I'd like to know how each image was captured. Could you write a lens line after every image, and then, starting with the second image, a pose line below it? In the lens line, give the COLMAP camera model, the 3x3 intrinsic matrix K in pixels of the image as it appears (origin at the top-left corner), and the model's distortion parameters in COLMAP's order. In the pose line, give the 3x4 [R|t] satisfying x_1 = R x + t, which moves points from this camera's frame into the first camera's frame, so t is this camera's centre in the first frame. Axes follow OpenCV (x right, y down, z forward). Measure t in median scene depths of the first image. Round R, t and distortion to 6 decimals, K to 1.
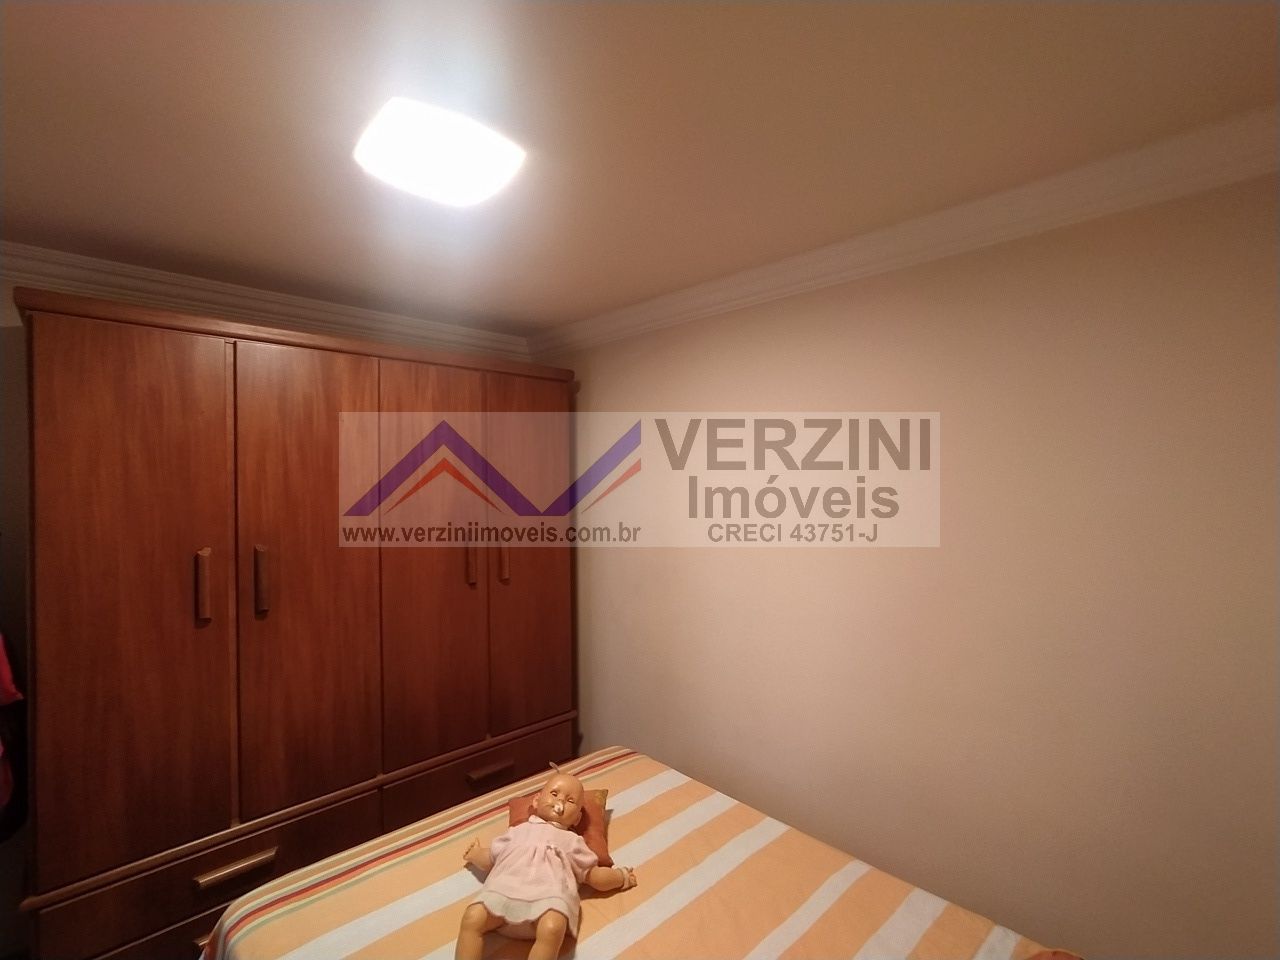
lens RADIAL K [[588.7, 0, 638.8], [0, 588.7, 473.8], [0, 0, 1]] dist [-0.024217, 0.014937]
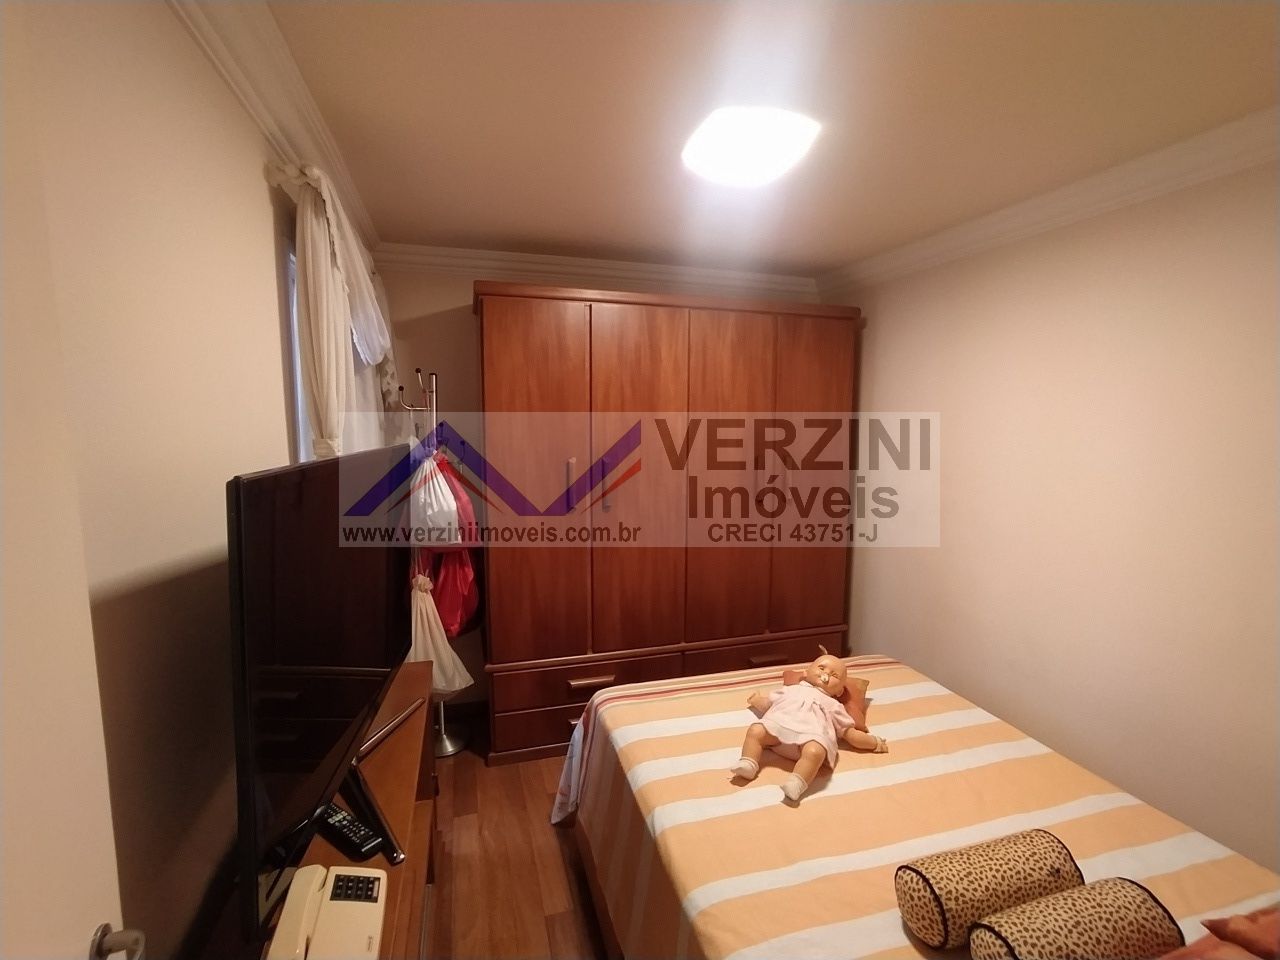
lens RADIAL K [[588.7, 0, 642.2], [0, 588.7, 479.1], [0, 0, 1]] dist [-0.024217, 0.014937]
pose [[0.893440, 0.062260, -0.444846, 0.038766], [-0.009943, 0.992846, 0.118986, 0.010280], [0.449072, -0.101884, 0.887668, -0.202213]]
